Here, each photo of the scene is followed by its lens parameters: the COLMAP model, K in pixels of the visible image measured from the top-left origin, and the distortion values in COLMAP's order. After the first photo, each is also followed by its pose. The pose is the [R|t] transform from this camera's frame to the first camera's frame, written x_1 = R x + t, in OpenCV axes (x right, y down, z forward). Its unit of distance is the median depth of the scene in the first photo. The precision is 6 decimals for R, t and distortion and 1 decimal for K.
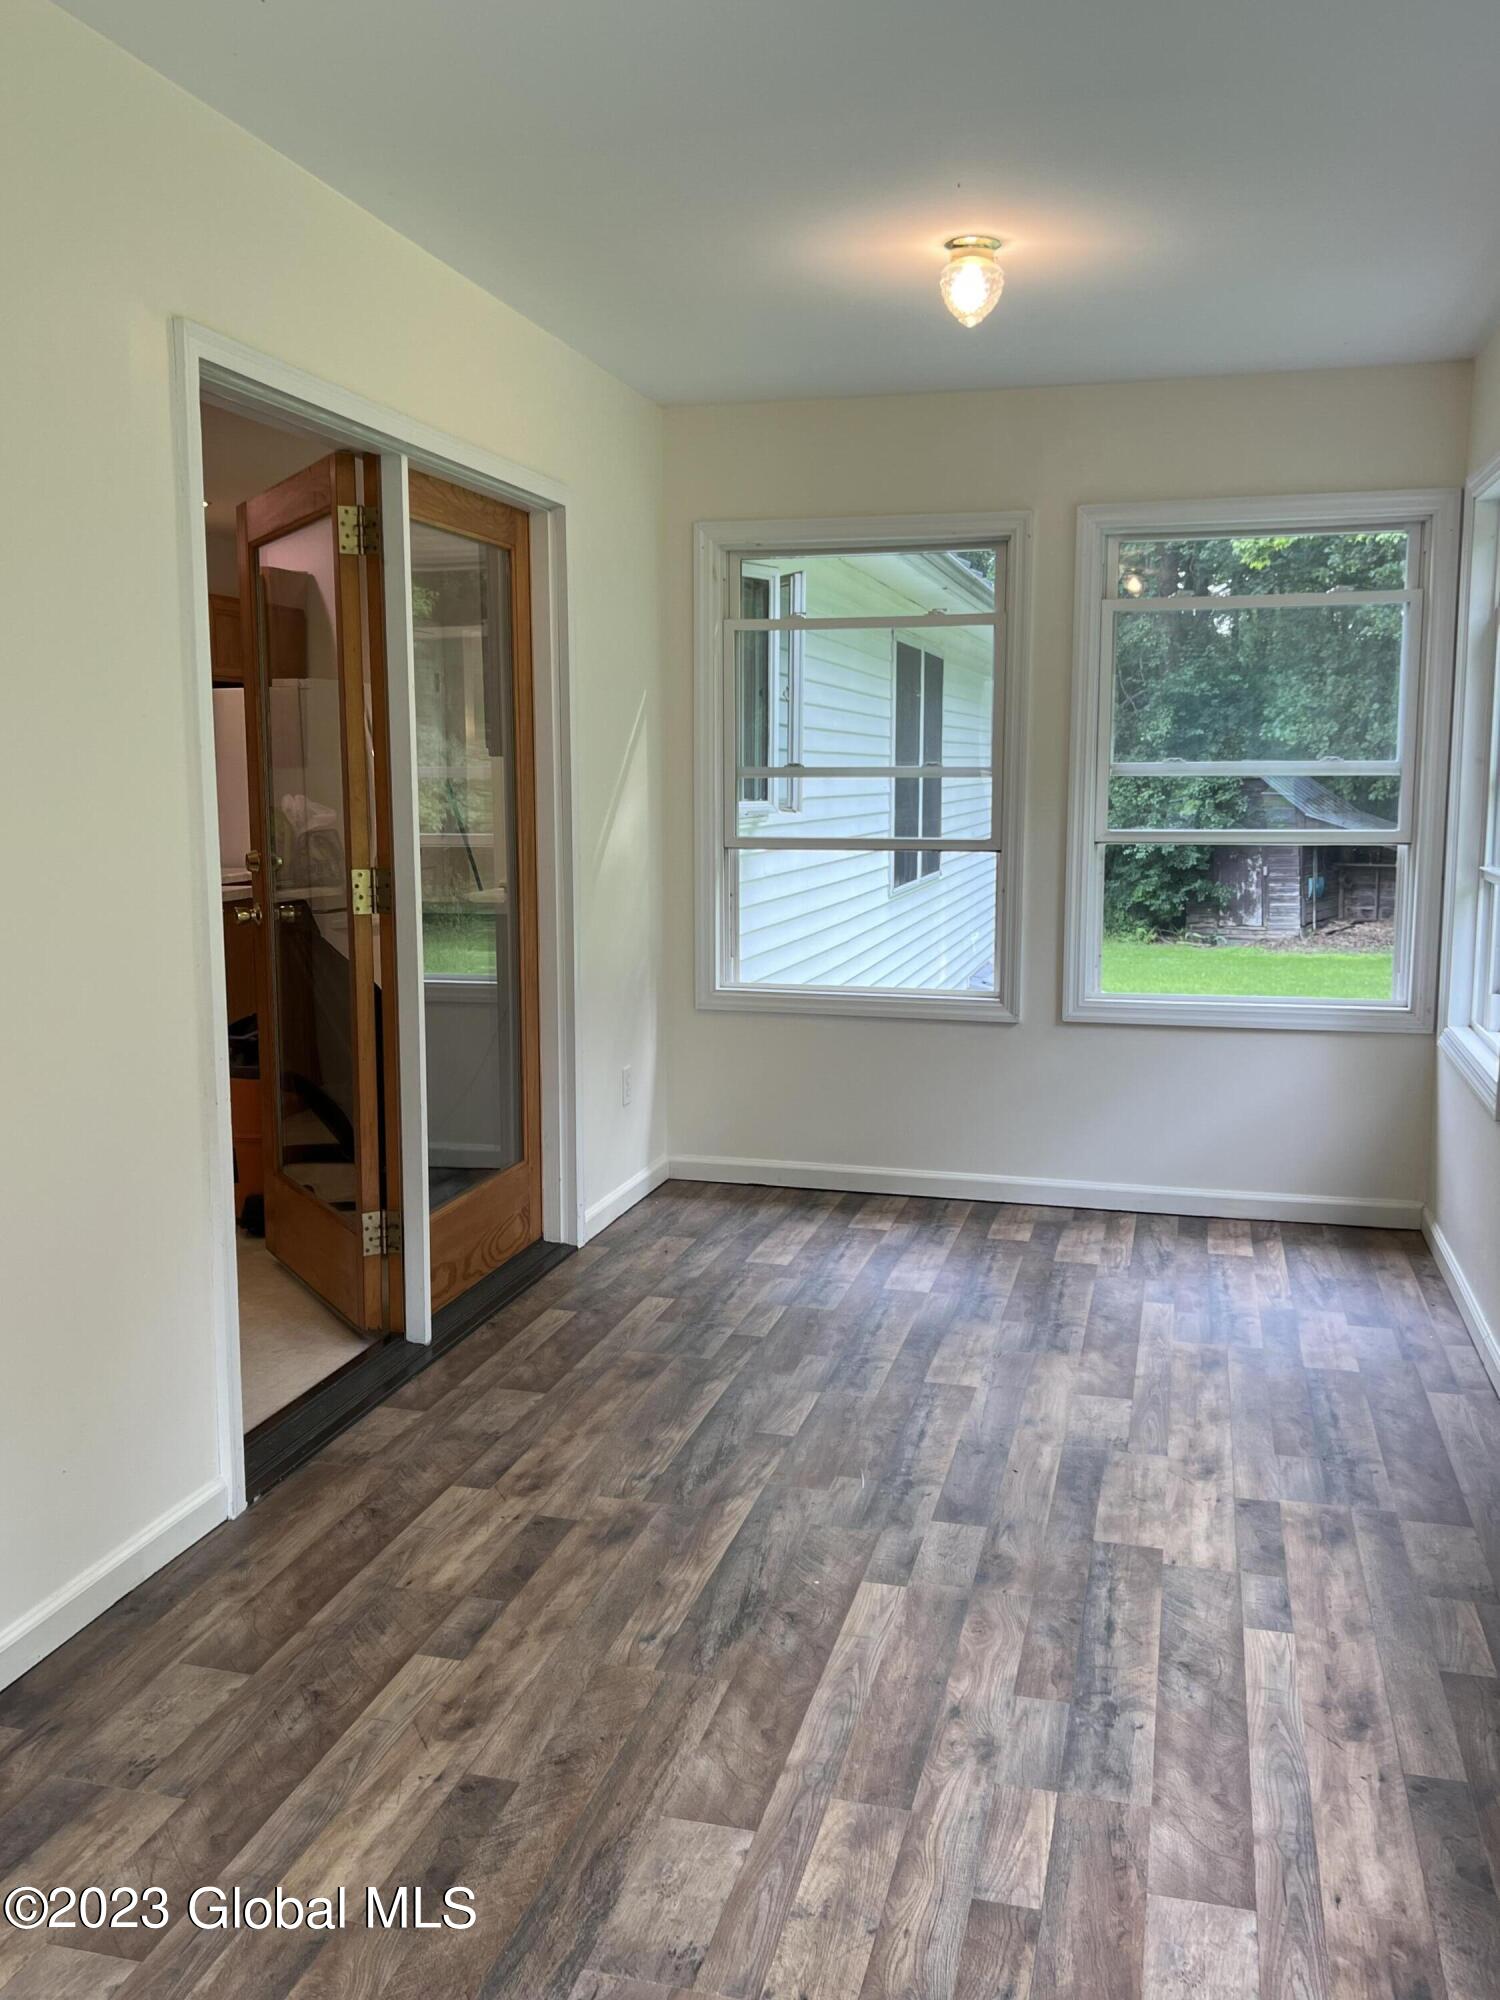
lens RADIAL K [[1750.0, 0, 748.2], [0, 1750.0, 999.8], [0, 0, 1]] dist [0.041025, -0.031860]
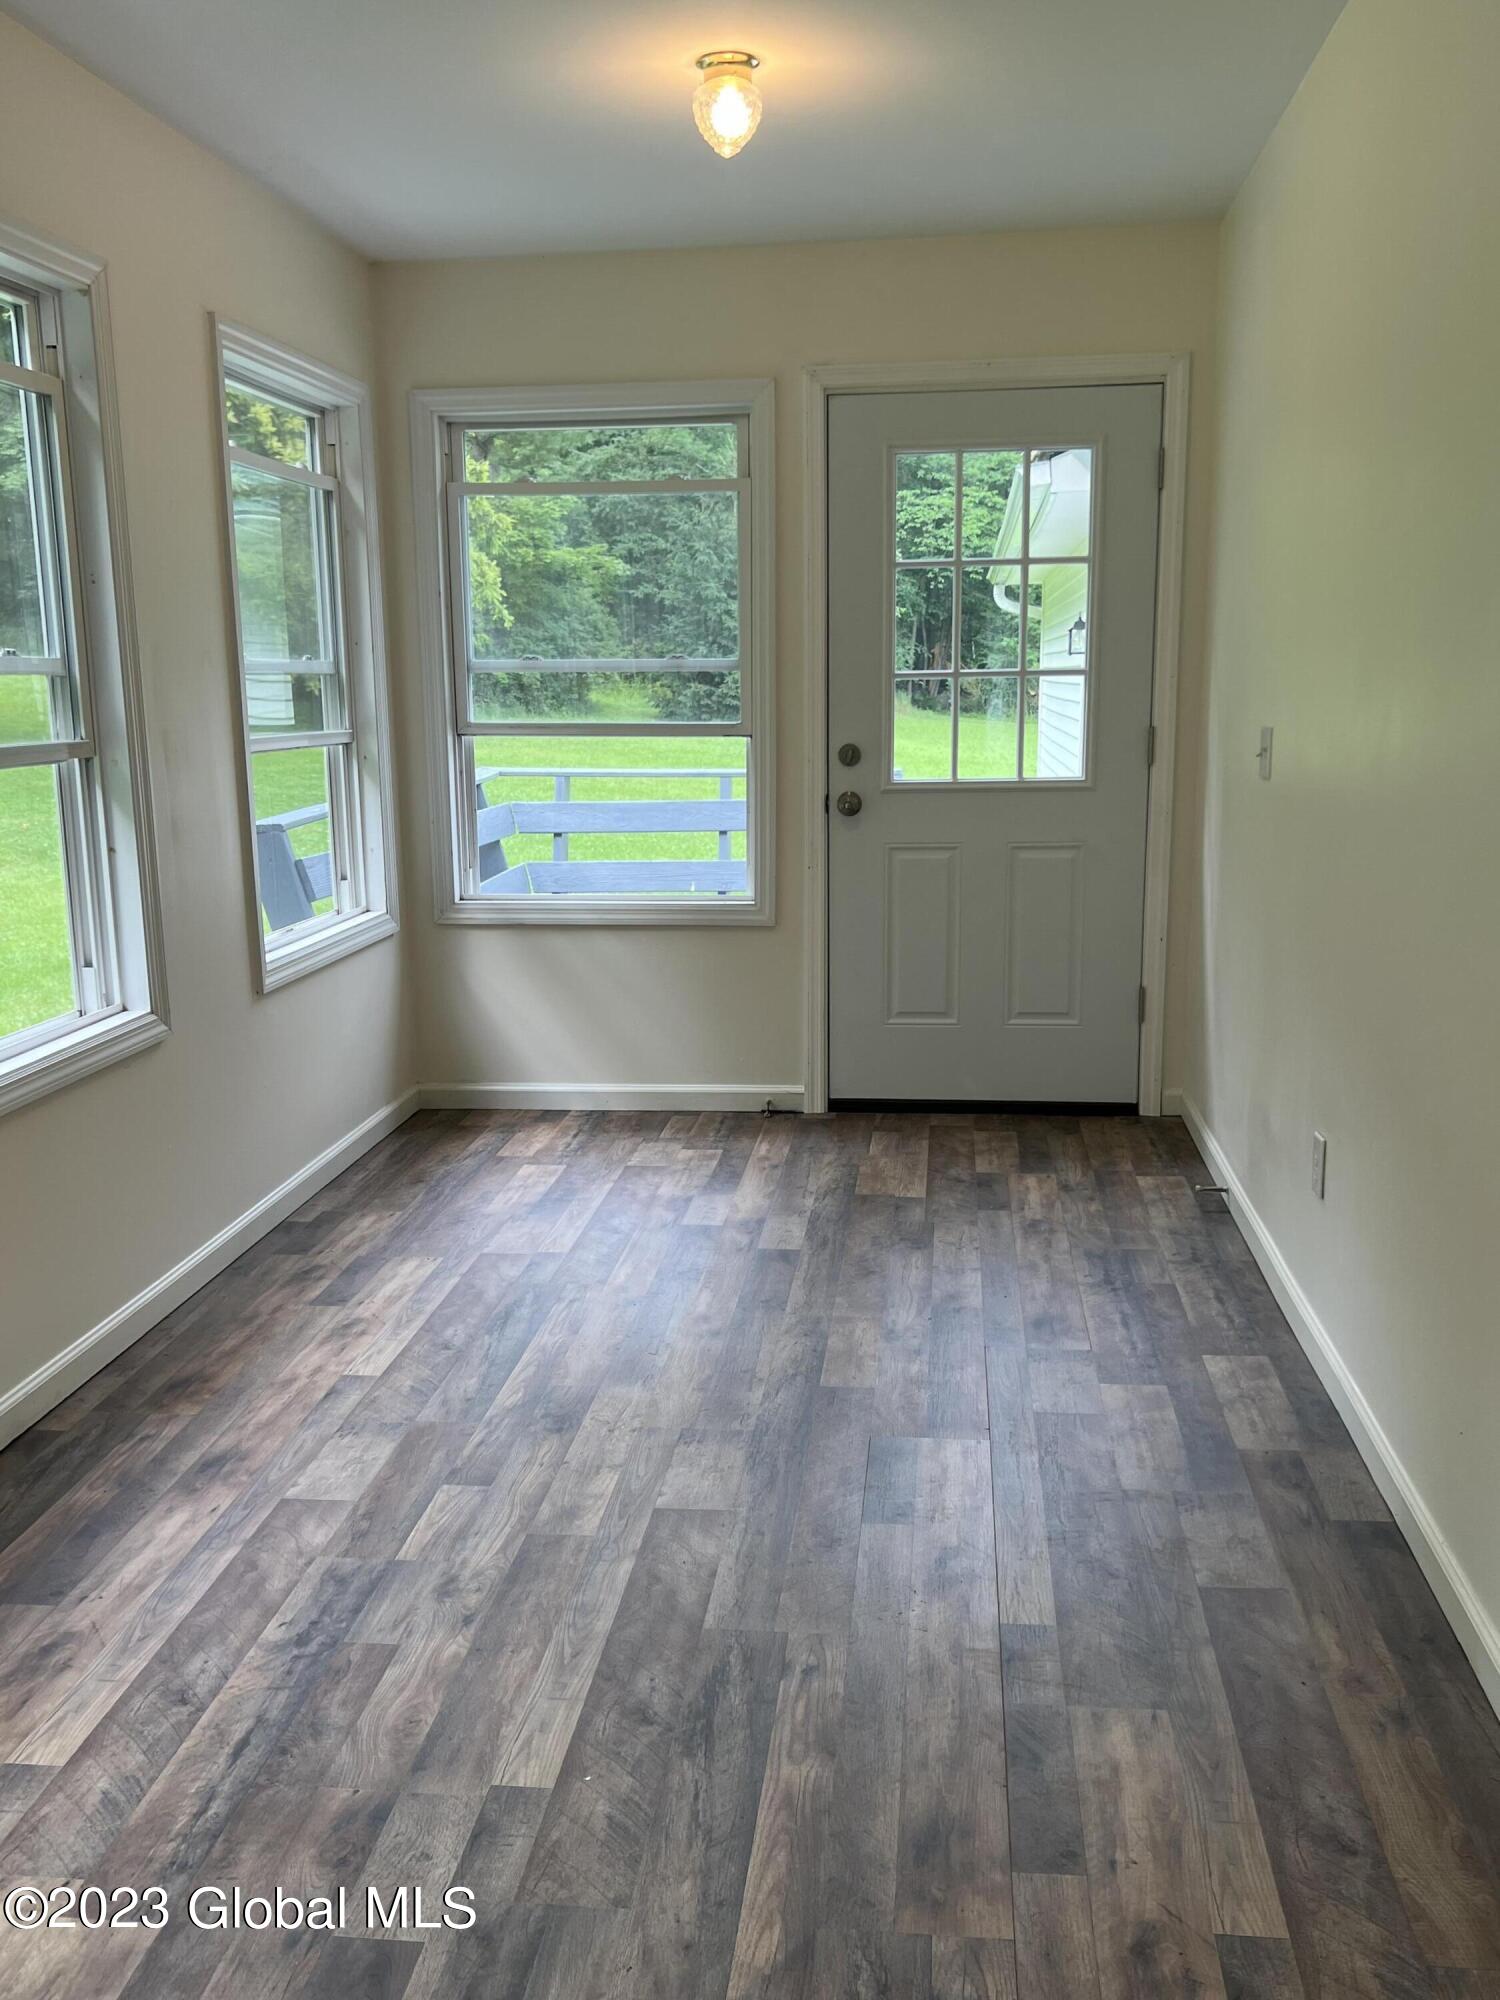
lens RADIAL K [[1750.0, 0, 749.2], [0, 1750.0, 1002.5], [0, 0, 1]] dist [0.041025, -0.031860]
pose [[-0.990298, 0.042579, -0.132279, 0.075307], [-0.000715, 0.950328, 0.311249, -0.220742], [0.138961, 0.308324, -0.941077, 1.788176]]
